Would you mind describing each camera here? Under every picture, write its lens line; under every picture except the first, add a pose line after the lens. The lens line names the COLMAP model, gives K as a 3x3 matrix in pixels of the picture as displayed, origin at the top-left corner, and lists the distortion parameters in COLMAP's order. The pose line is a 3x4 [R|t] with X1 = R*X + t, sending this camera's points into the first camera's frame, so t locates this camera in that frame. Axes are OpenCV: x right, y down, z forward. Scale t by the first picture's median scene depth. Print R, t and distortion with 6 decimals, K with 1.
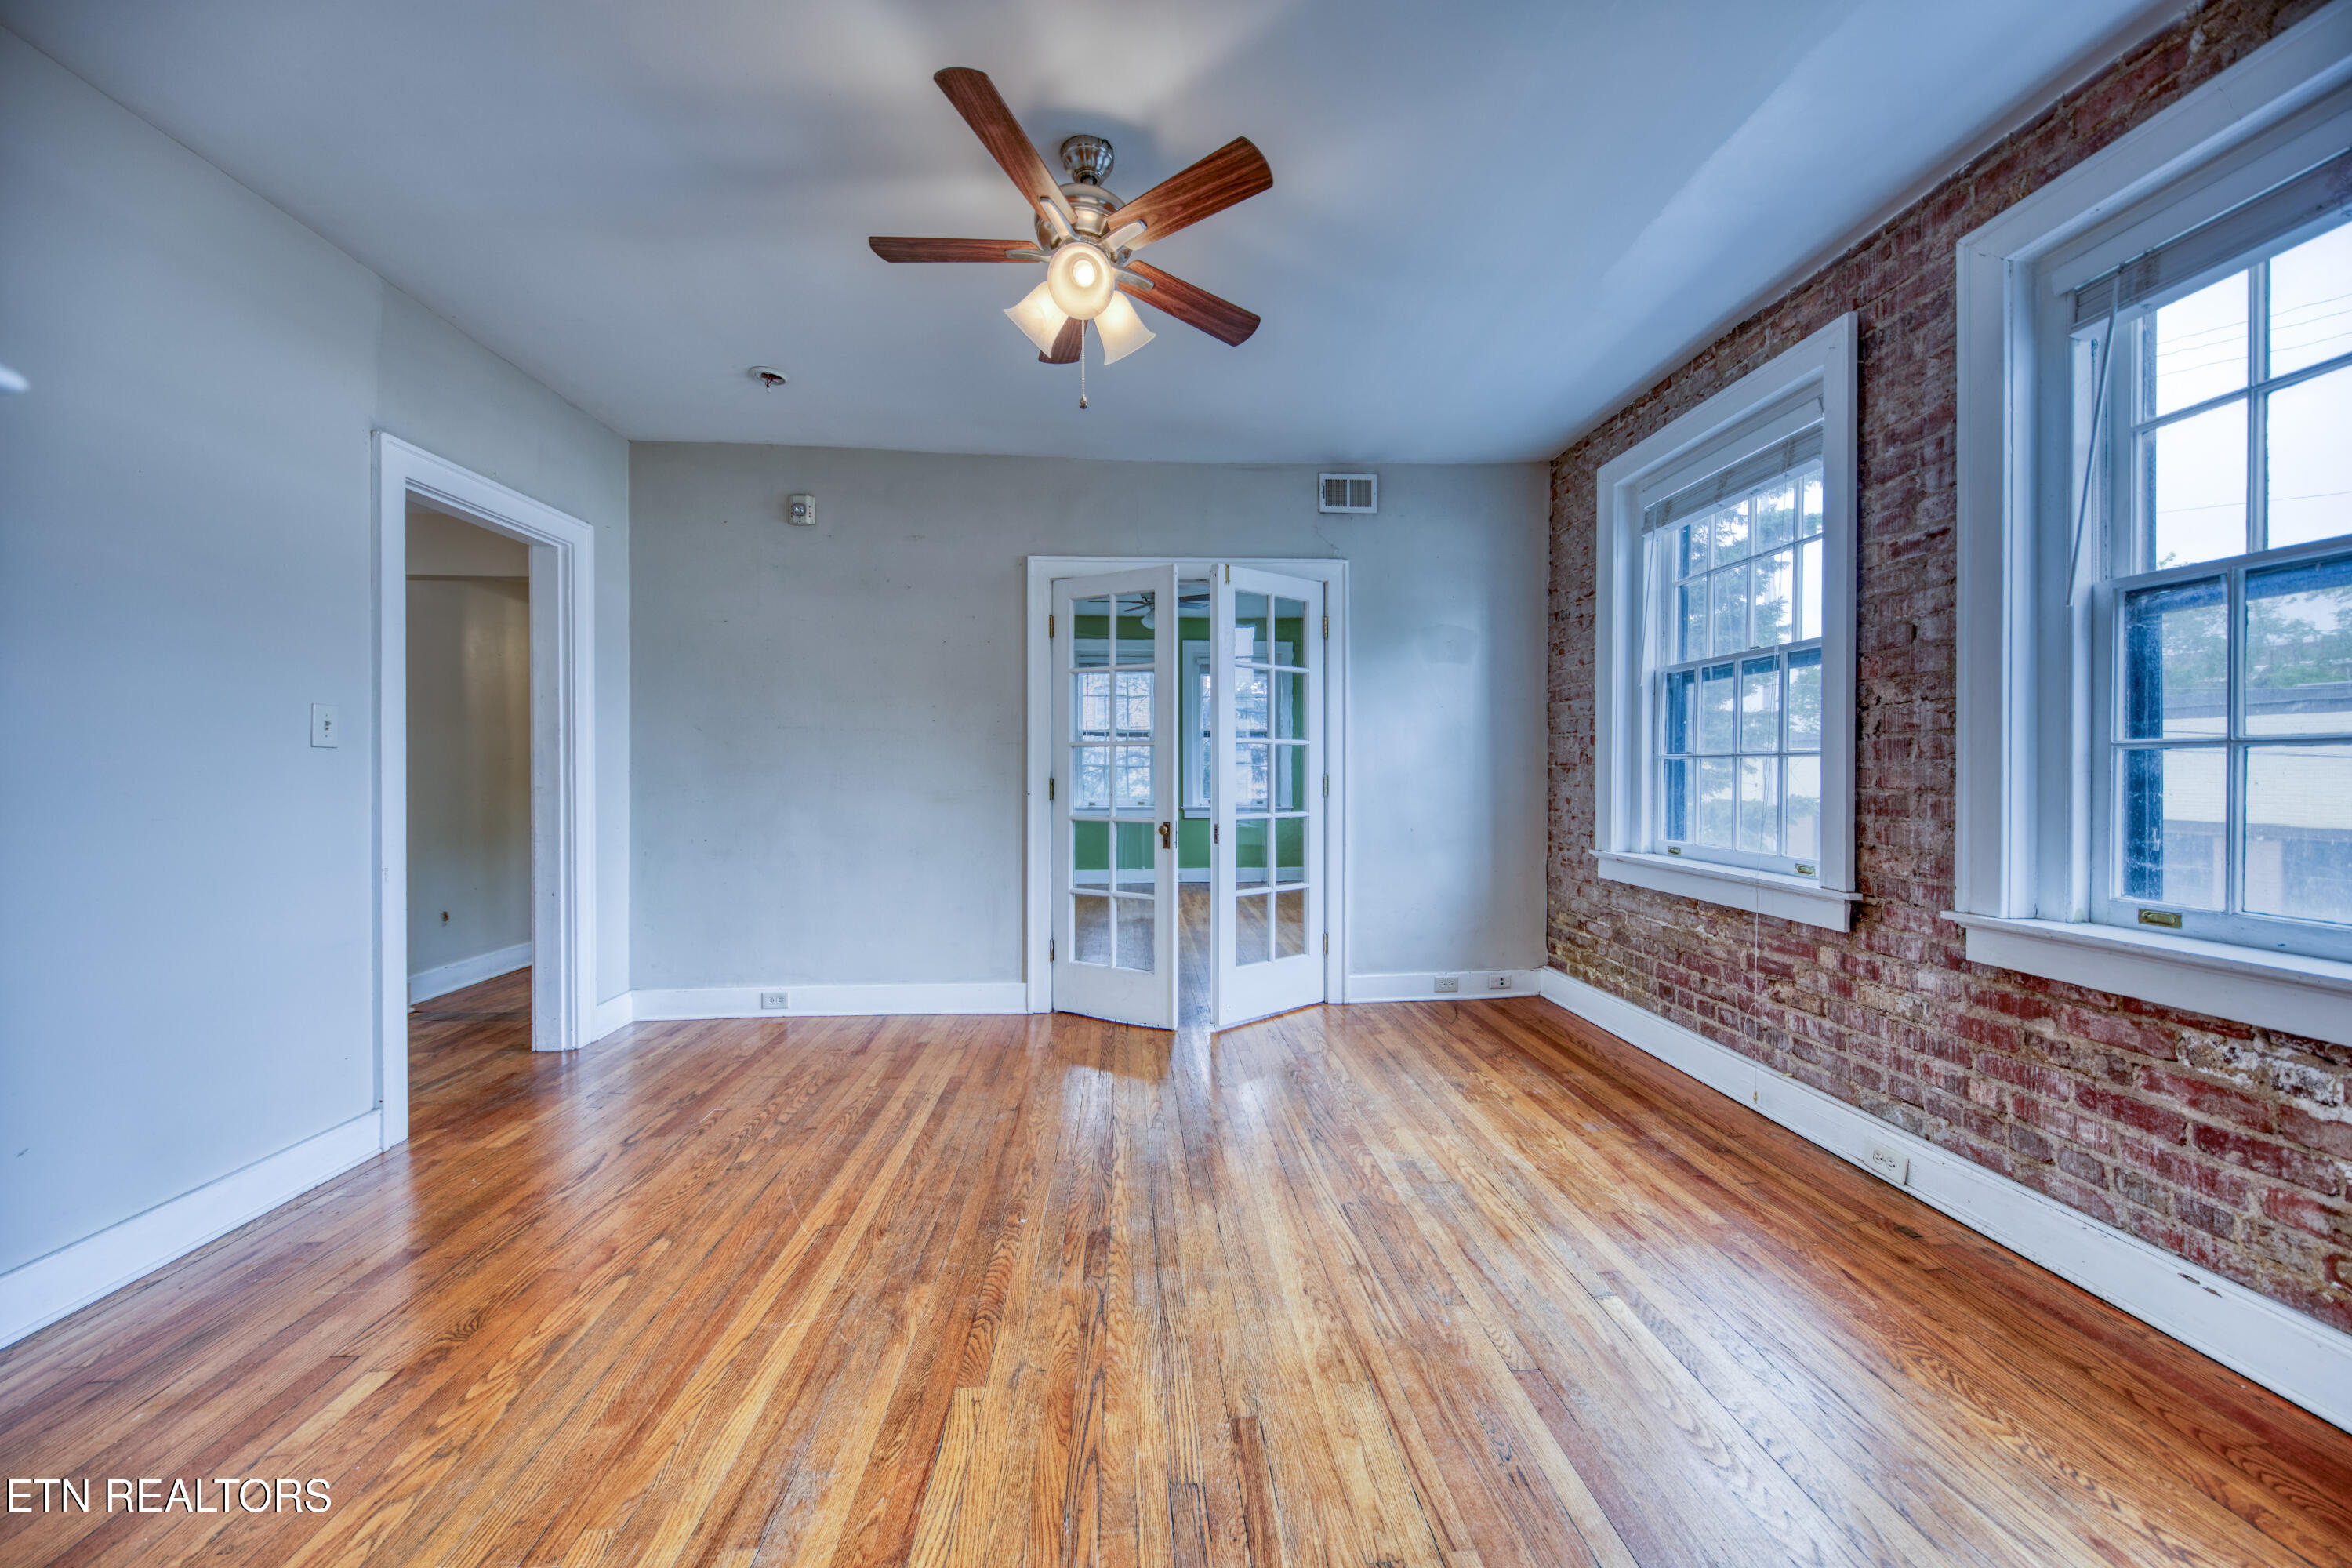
lens RADIAL K [[888.7, 0, 1134.9], [0, 888.7, 780.3], [0, 0, 1]] dist [0.017625, -0.009341]
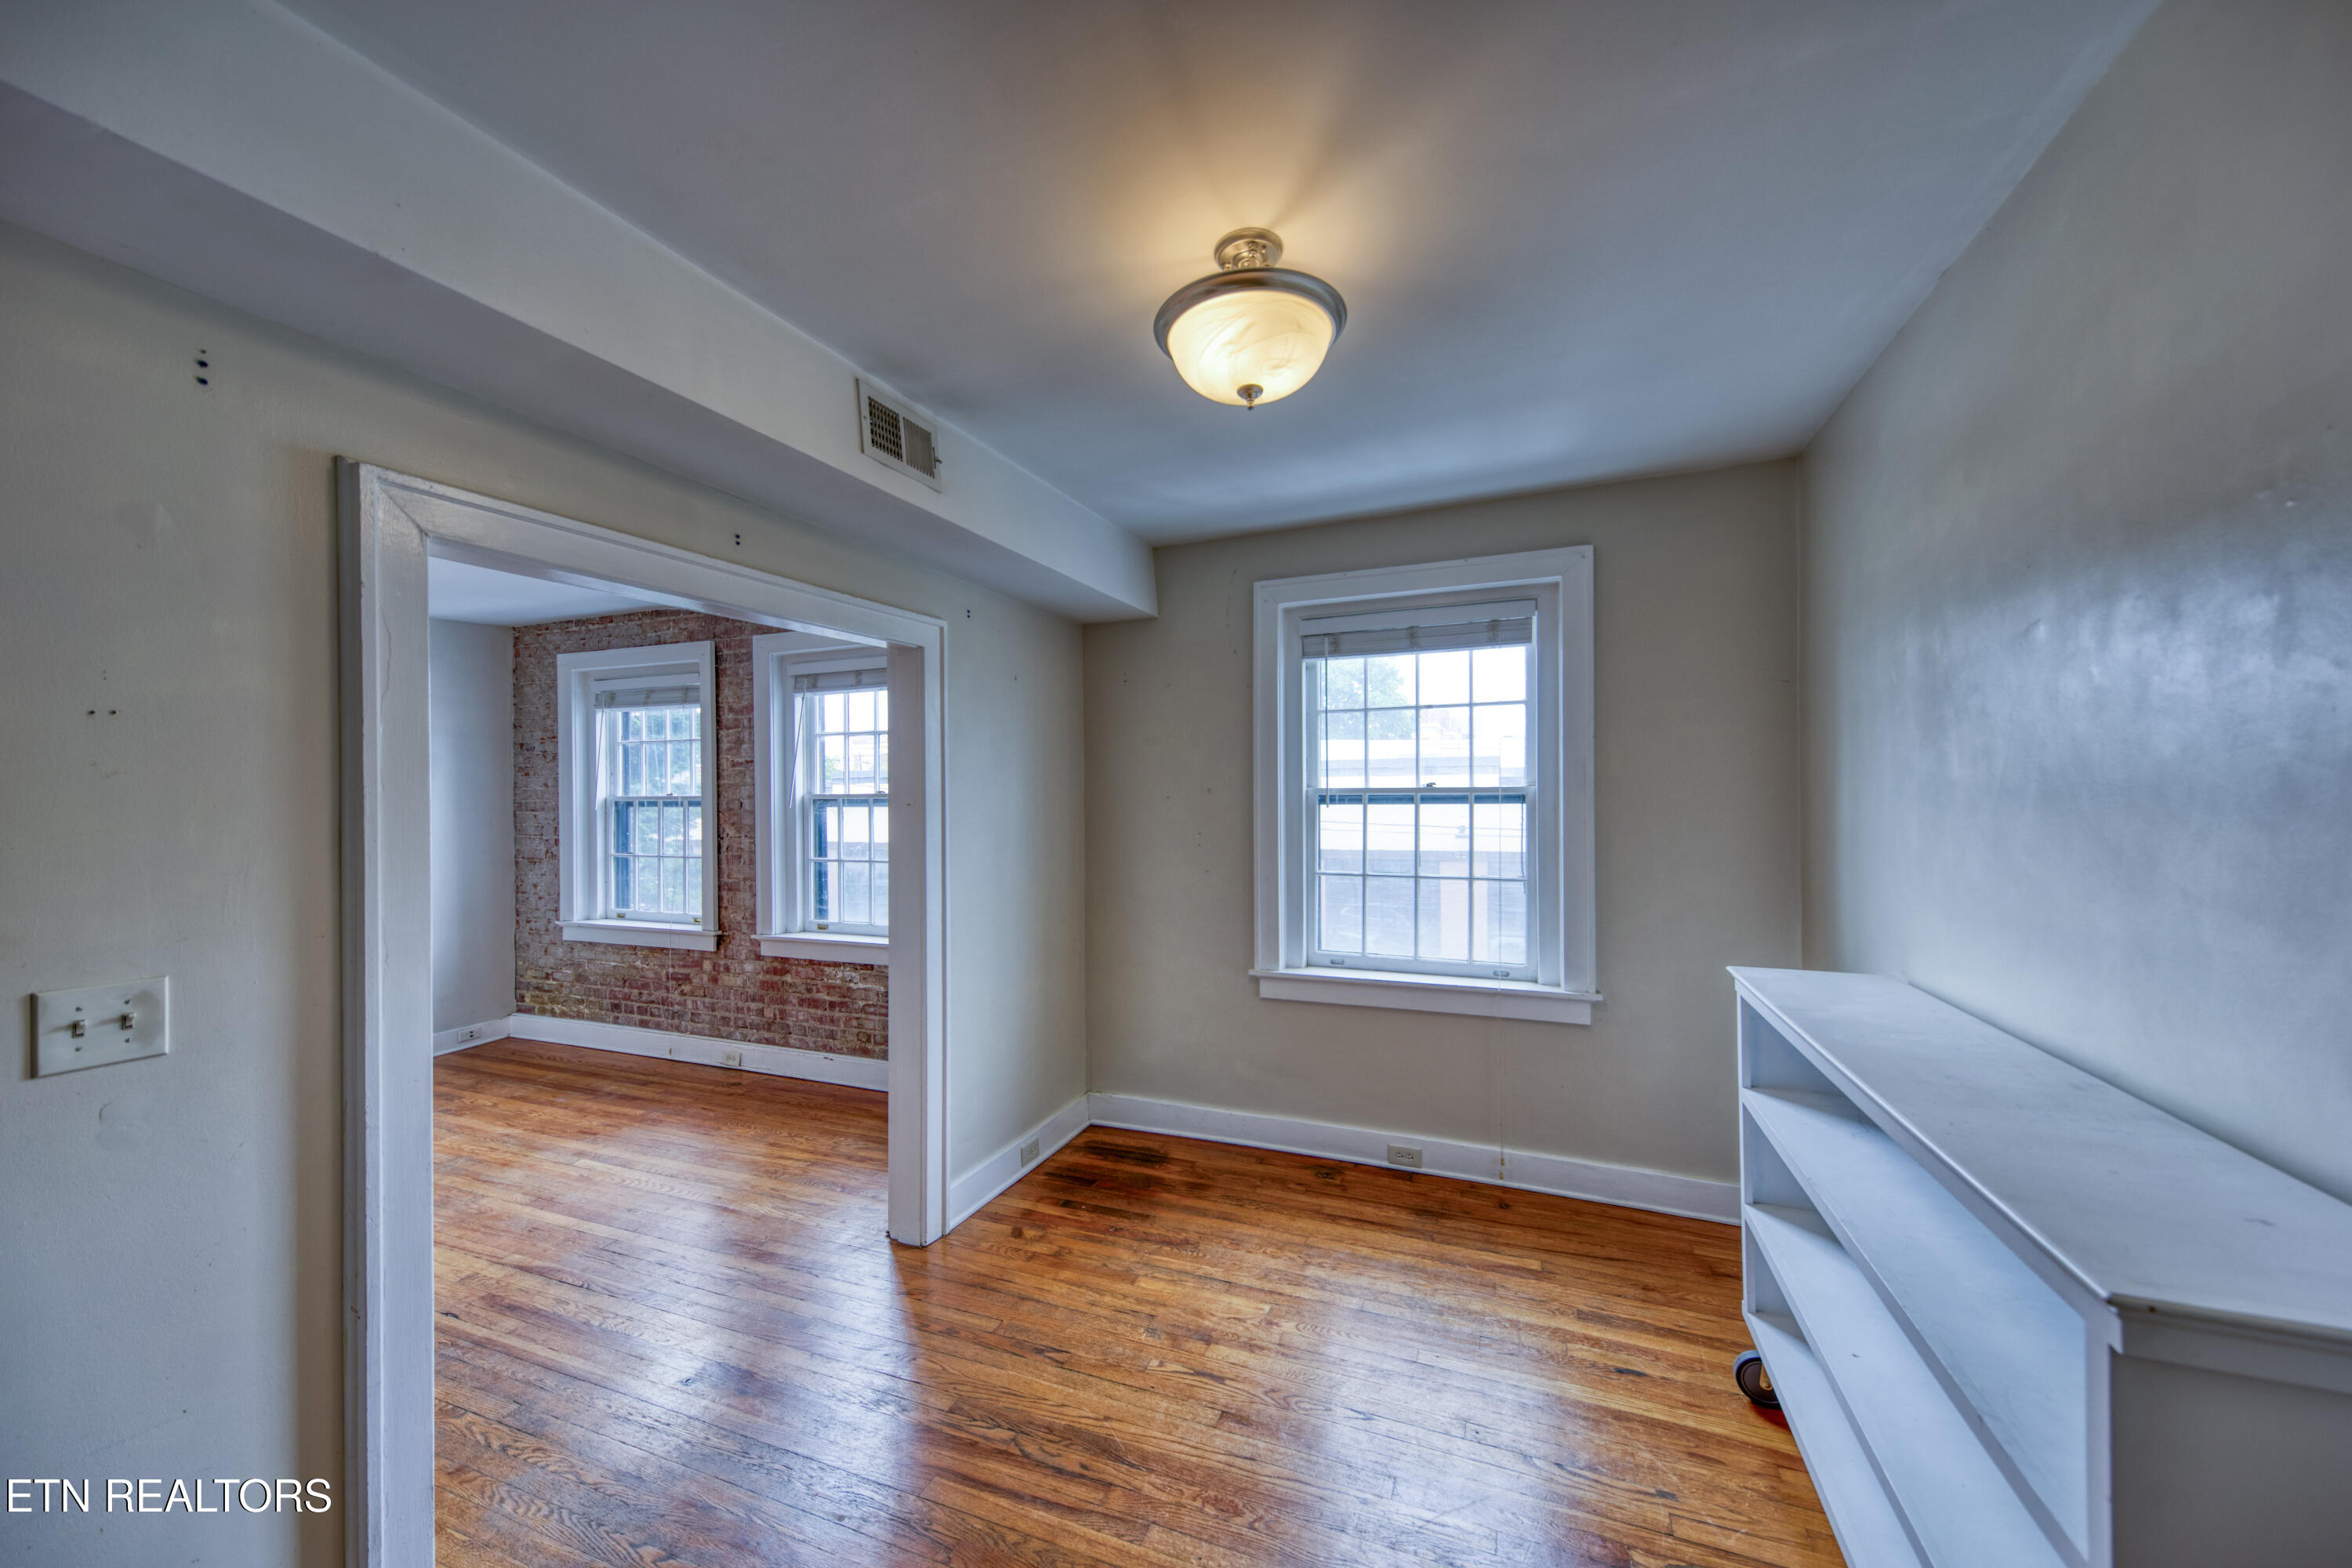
lens RADIAL K [[809.6, 0, 1268.4], [0, 809.6, 801.5], [0, 0, 1]] dist [0.015189, 0.000021]
pose [[0.361062, -0.004153, 0.932533, -0.433173], [0.017091, 0.999852, -0.002164, -0.132933], [-0.932385, 0.016719, 0.361079, -0.778122]]
